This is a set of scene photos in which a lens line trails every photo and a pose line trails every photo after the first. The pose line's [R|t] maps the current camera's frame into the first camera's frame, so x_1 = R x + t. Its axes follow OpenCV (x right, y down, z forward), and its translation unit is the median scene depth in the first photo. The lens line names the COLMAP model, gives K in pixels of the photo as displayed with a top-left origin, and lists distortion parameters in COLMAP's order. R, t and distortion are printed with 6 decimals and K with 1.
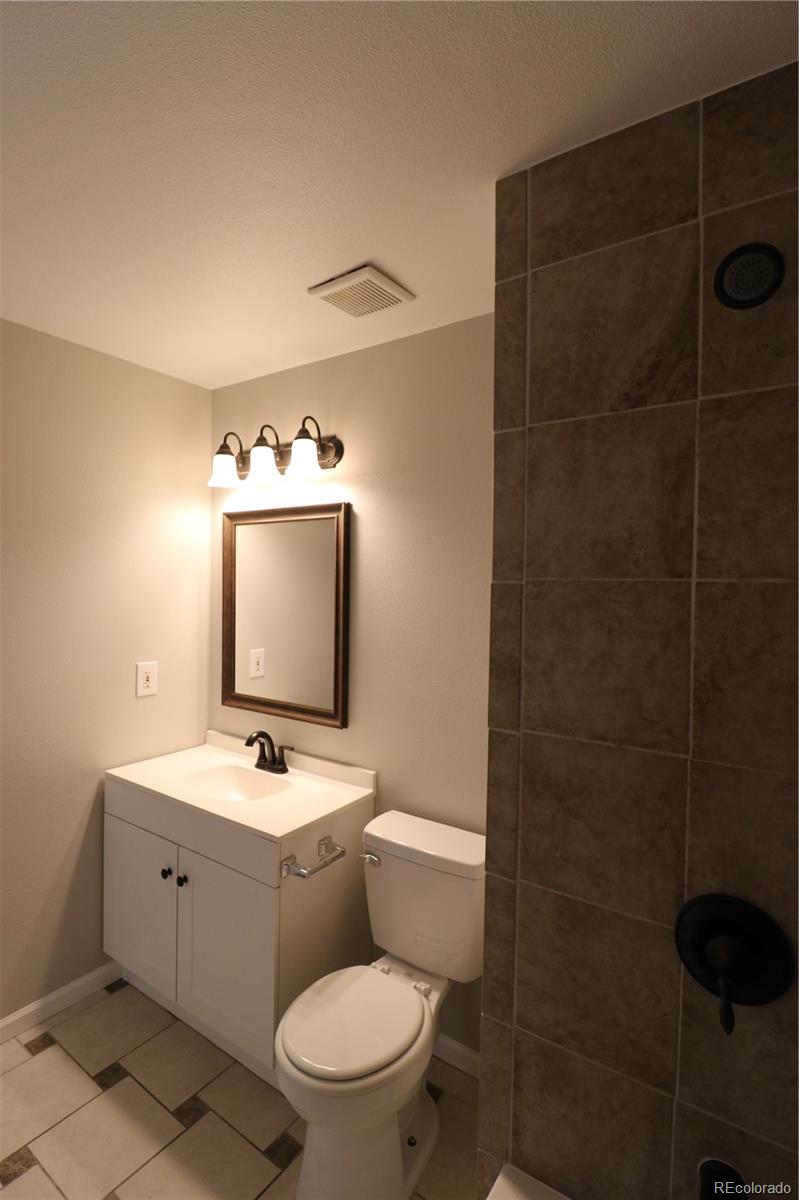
lens RADIAL K [[555.2, 0, 407.3], [0, 555.2, 602.5], [0, 0, 1]] dist [-0.002926, -0.011337]
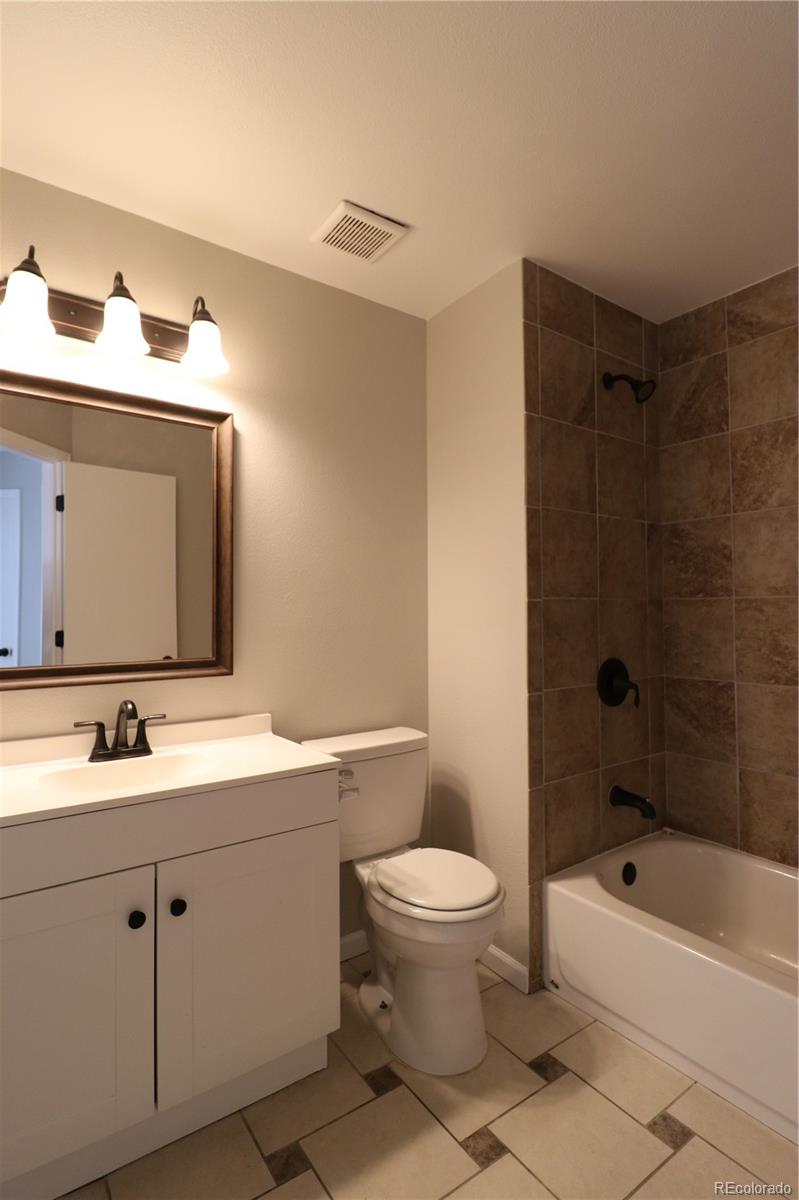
lens RADIAL K [[582.6, 0, 408.2], [0, 582.6, 597.5], [0, 0, 1]] dist [-0.005077, -0.003912]
pose [[0.352585, 0.000715, 0.935779, -1.609761], [0.036345, 0.999235, -0.014458, 0.248175], [-0.935074, 0.039108, 0.352289, 0.792446]]
